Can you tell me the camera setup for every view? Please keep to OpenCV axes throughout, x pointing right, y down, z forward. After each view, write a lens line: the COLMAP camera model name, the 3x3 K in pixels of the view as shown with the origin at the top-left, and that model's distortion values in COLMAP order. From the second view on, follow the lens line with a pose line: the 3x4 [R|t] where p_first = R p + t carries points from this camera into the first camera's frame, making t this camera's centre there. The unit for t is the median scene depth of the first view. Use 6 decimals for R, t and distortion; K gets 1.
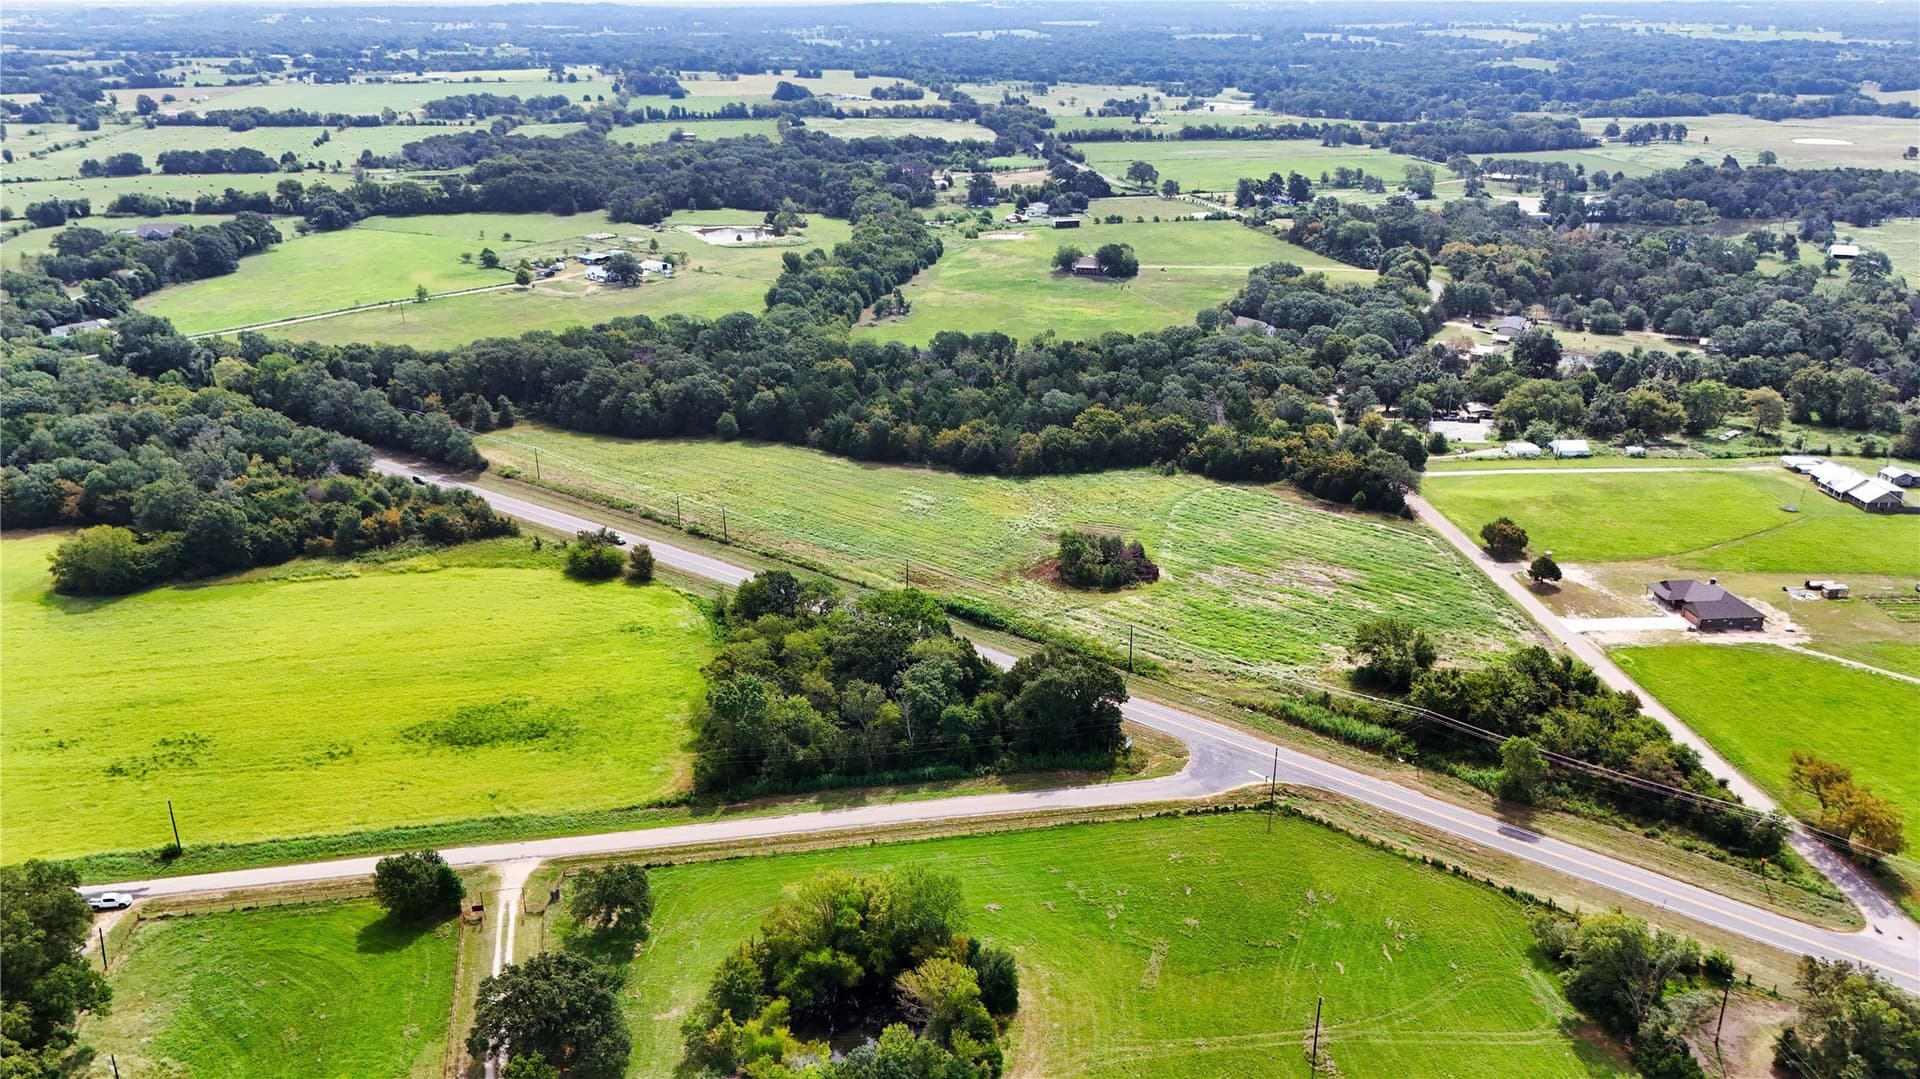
lens RADIAL K [[1422.4, 0, 961.6], [0, 1422.4, 546.5], [0, 0, 1]] dist [0.061332, -0.053839]
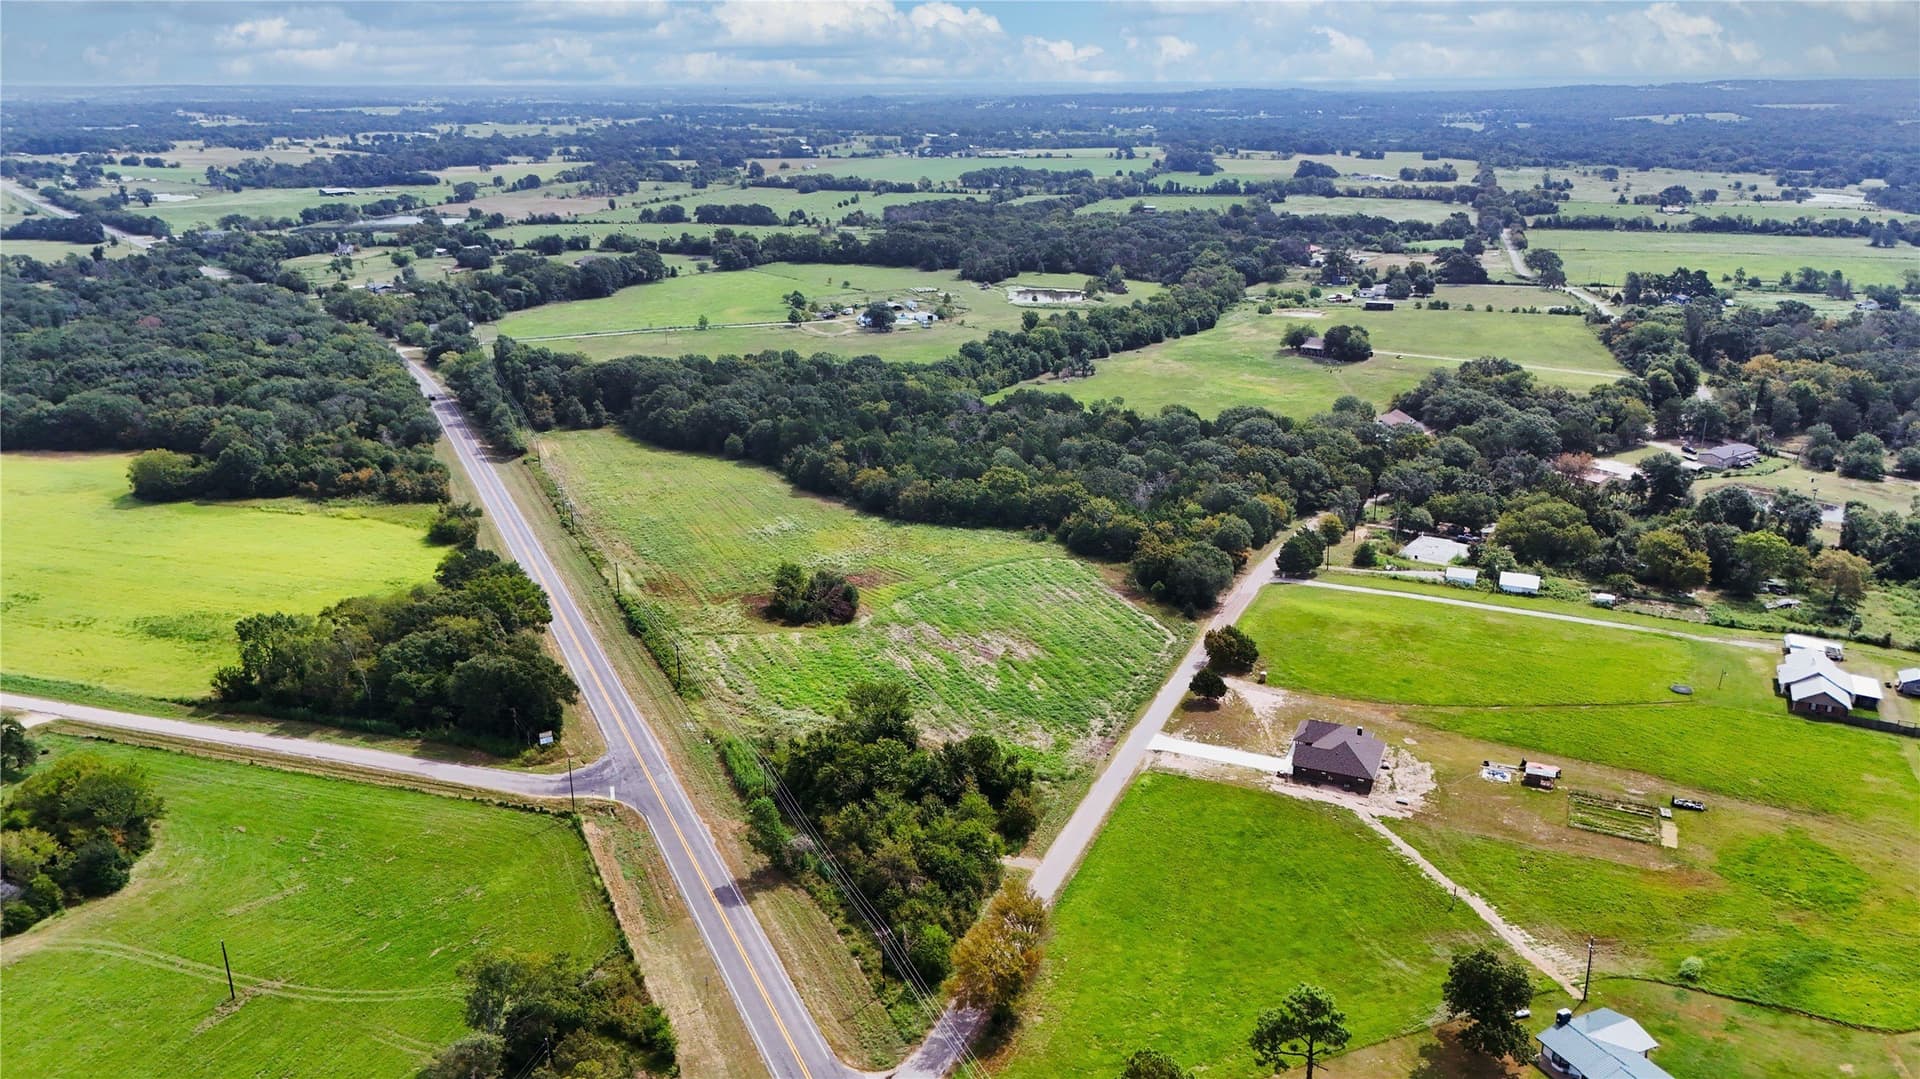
lens RADIAL K [[1422.4, 0, 954.6], [0, 1422.4, 535.8], [0, 0, 1]] dist [0.061332, -0.053839]
pose [[0.883711, 0.140776, -0.446360, 0.277680], [-0.167615, 0.985629, -0.020993, -0.012759], [0.436990, 0.093369, 0.894607, 0.057737]]
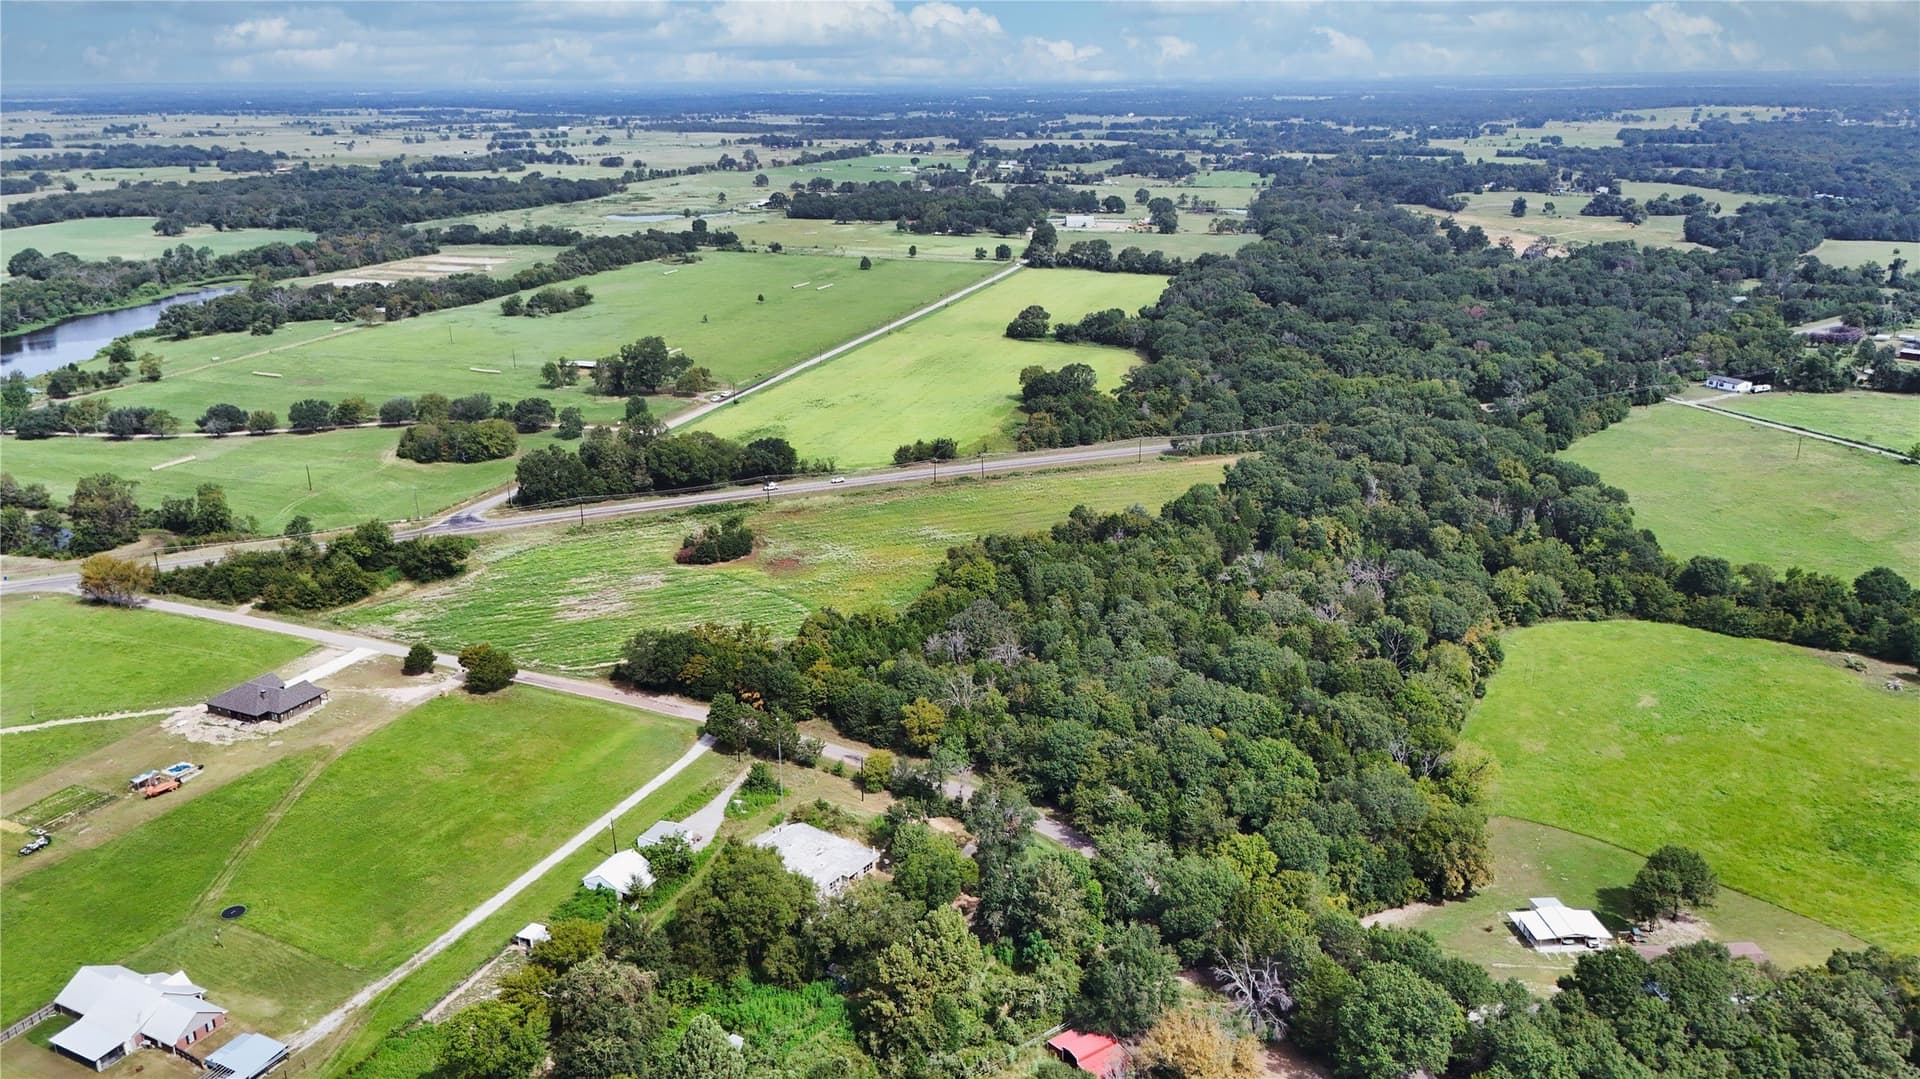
lens RADIAL K [[1422.4, 0, 957.9], [0, 1422.4, 532.4], [0, 0, 1]] dist [0.061332, -0.053839]
pose [[-0.493921, 0.270846, -0.826248, 0.442006], [-0.308585, 0.833791, 0.457786, -0.273946], [0.812907, 0.481077, -0.328248, 0.687356]]
